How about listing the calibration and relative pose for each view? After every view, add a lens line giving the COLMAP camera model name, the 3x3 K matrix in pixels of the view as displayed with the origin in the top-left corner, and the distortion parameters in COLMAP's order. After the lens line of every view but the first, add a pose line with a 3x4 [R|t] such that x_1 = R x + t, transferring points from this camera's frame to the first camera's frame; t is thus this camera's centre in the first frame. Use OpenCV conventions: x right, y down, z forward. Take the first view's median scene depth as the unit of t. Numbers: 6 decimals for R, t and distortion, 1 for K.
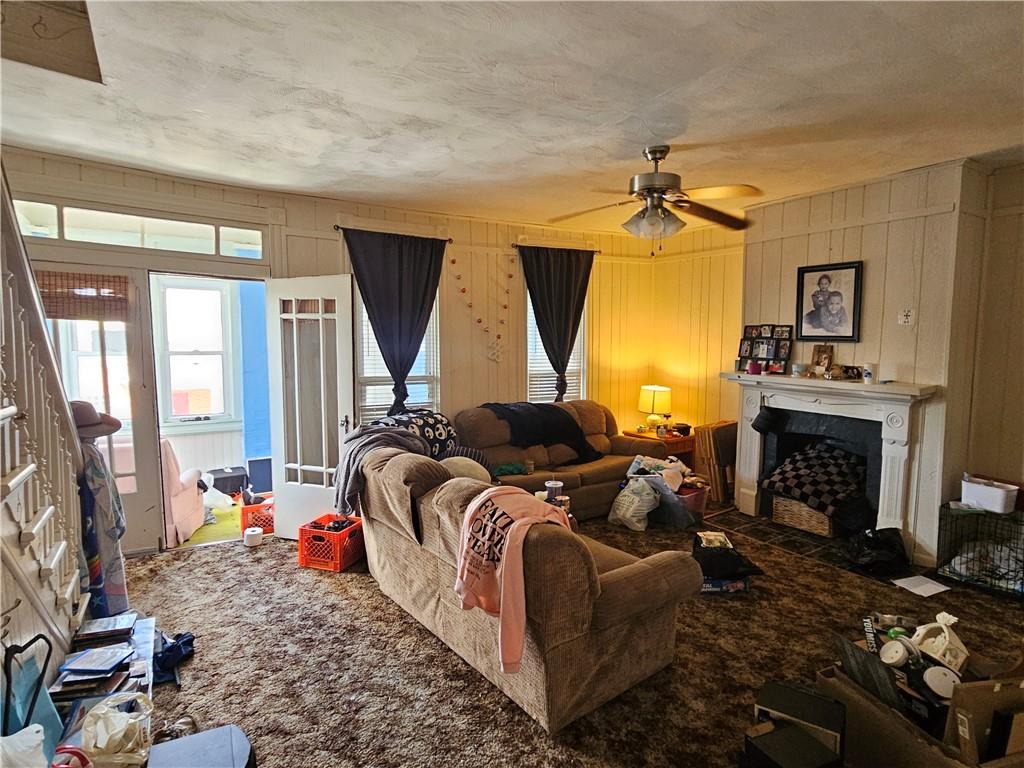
lens RADIAL K [[539.2, 0, 510.3], [0, 539.2, 381.3], [0, 0, 1]] dist [0.003716, -0.000050]
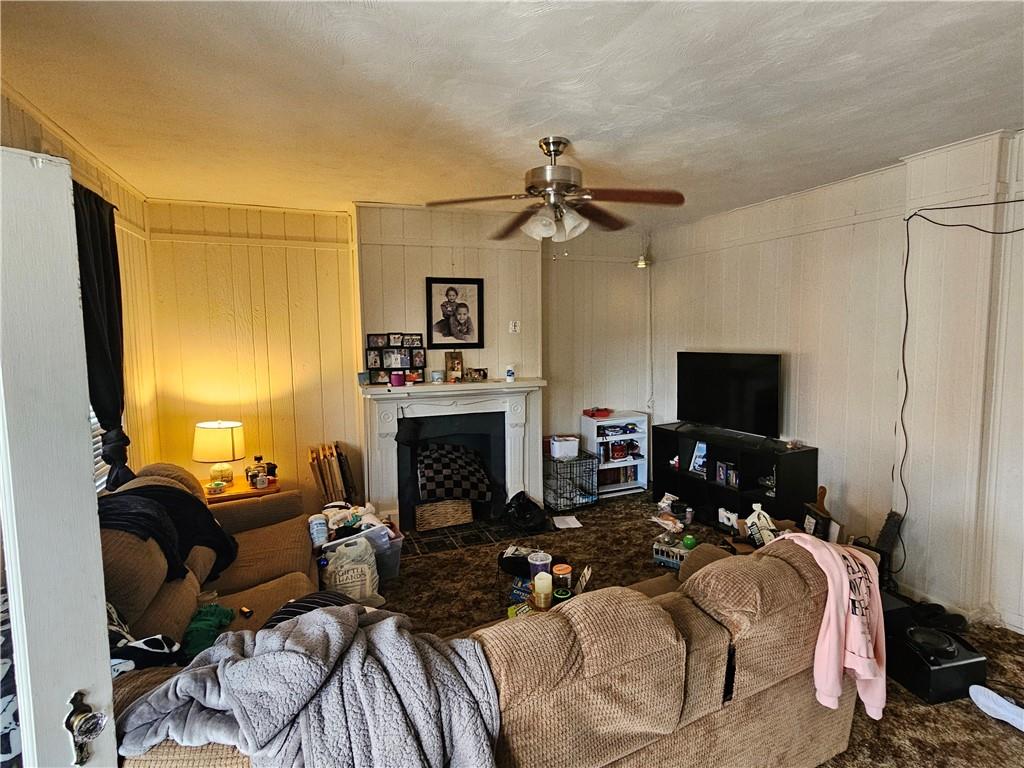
lens RADIAL K [[539.2, 0, 510.5], [0, 539.2, 382.0], [0, 0, 1]] dist [0.003716, -0.000050]
pose [[0.176667, -0.091202, 0.980036, -0.461703], [0.103064, 0.991938, 0.073731, -0.073591], [-0.978860, 0.087980, 0.184642, 0.679097]]
